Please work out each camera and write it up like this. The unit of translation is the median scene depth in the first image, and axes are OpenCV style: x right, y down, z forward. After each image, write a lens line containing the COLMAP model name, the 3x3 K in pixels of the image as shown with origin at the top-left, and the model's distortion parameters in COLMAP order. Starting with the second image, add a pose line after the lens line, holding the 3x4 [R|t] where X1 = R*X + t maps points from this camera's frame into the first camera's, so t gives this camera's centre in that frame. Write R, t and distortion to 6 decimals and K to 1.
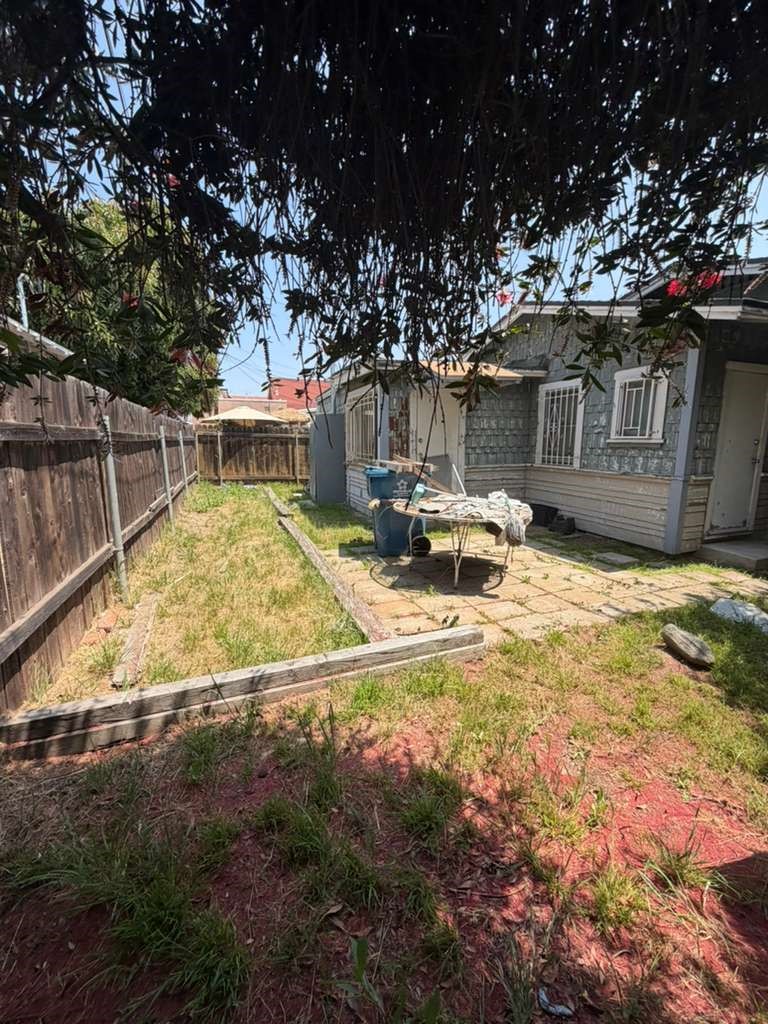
lens RADIAL K [[405.8, 0, 388.4], [0, 405.8, 513.2], [0, 0, 1]] dist [0.002149, 0.001818]
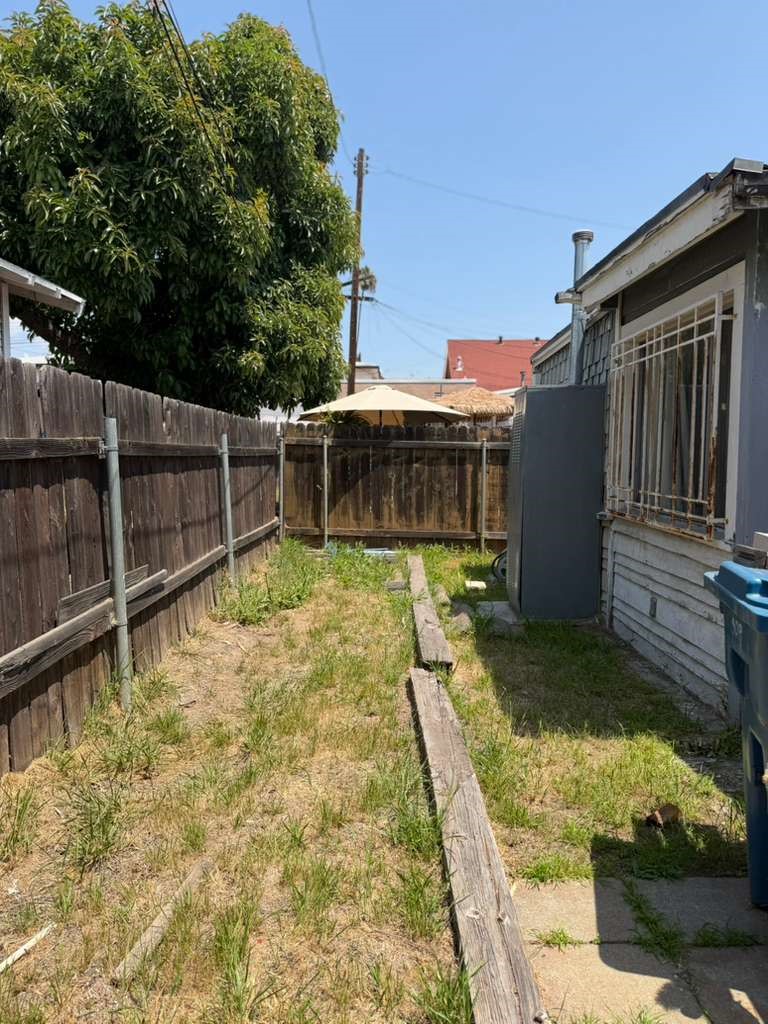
lens RADIAL K [[704.9, 0, 383.3], [0, 704.9, 520.3], [0, 0, 1]] dist [0.043489, -0.024114]
pose [[0.930211, 0.033696, -0.365476, -0.044847], [-0.063657, 0.995497, -0.070236, -0.048630], [0.361464, 0.088600, 0.928167, 0.260173]]
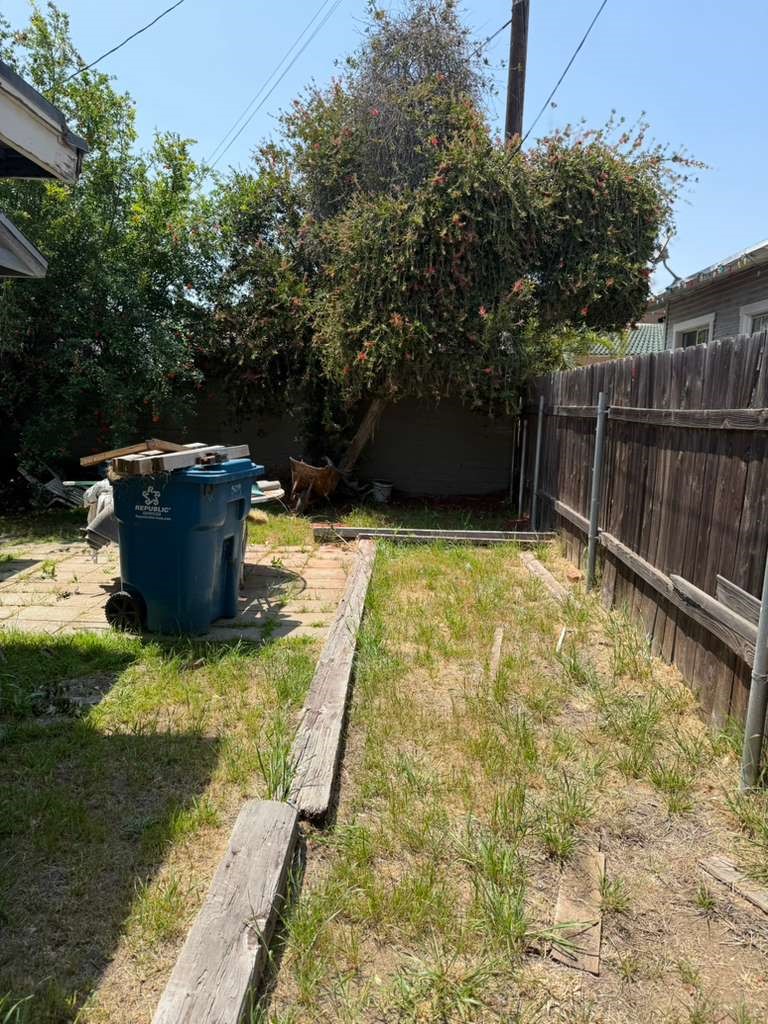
lens RADIAL K [[704.9, 0, 382.2], [0, 704.9, 516.9], [0, 0, 1]] dist [0.043489, -0.024114]
pose [[-0.913291, -0.086163, 0.398090, -0.273954], [0.049509, 0.946637, 0.318476, -0.152470], [-0.404287, 0.310570, -0.860289, 0.807720]]
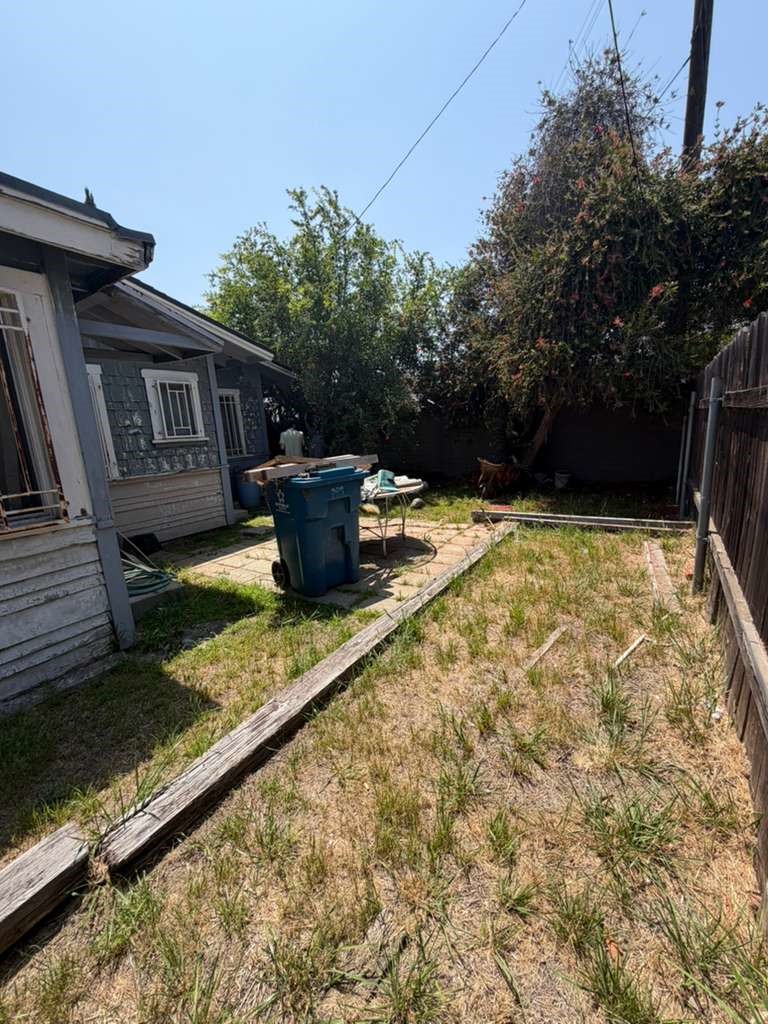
lens RADIAL K [[405.8, 0, 389.1], [0, 405.8, 509.2], [0, 0, 1]] dist [0.002149, 0.001818]
pose [[-0.584692, -0.126117, 0.801392, -0.304240], [0.203100, 0.933628, 0.295108, -0.109498], [-0.785420, 0.335310, -0.520271, 0.613114]]
